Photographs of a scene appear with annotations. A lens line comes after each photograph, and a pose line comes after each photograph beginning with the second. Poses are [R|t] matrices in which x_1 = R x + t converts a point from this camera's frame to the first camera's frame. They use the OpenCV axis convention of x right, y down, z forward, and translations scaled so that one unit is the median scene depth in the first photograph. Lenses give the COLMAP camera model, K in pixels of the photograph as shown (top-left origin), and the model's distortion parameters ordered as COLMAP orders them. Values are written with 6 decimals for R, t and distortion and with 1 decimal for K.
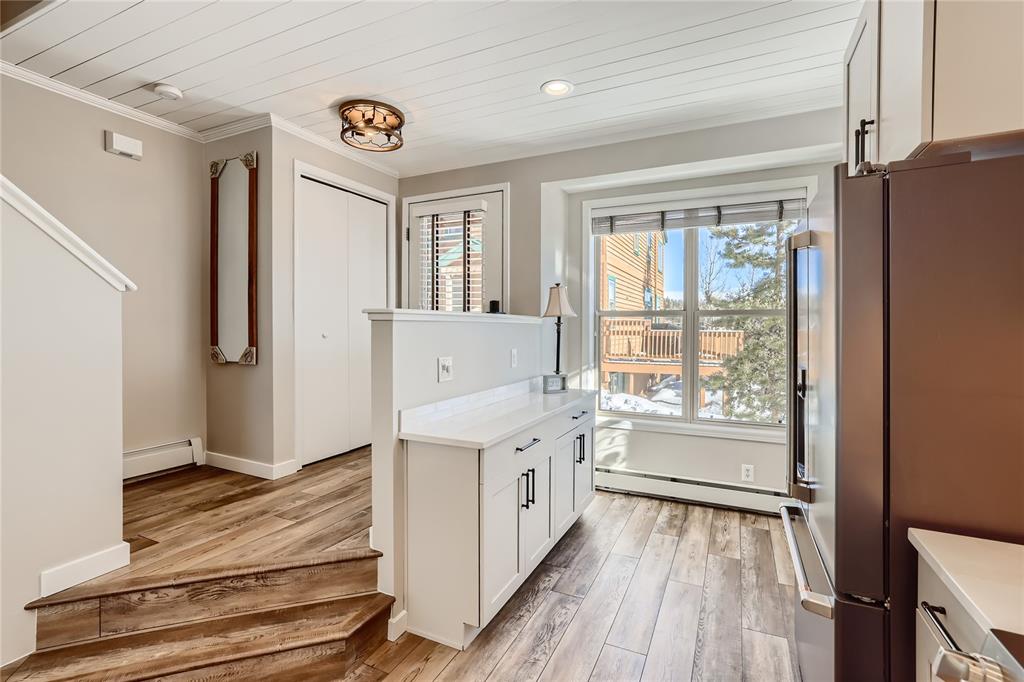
lens RADIAL K [[473.1, 0, 512.9], [0, 473.1, 330.1], [0, 0, 1]] dist [-0.005537, -0.000236]
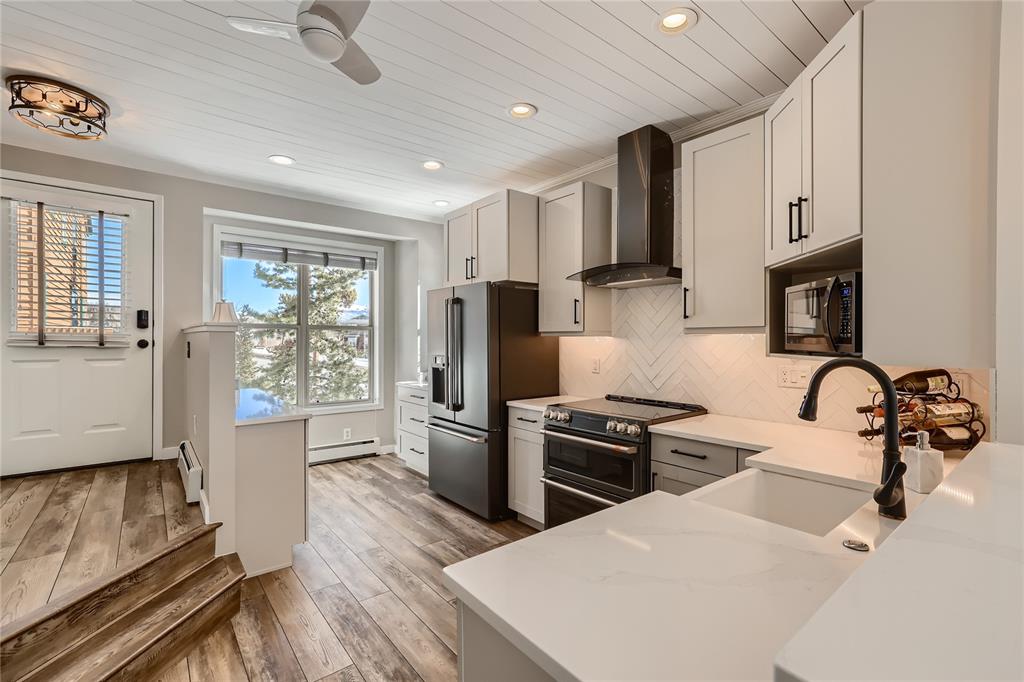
lens RADIAL K [[458.2, 0, 512.0], [0, 458.2, 341.0], [0, 0, 1]] dist [-0.000387, 0.000596]
pose [[0.430662, -0.006889, 0.902487, -0.887775], [0.006913, 0.999967, 0.004334, 0.003248], [-0.902487, 0.004372, 0.430695, -0.159824]]
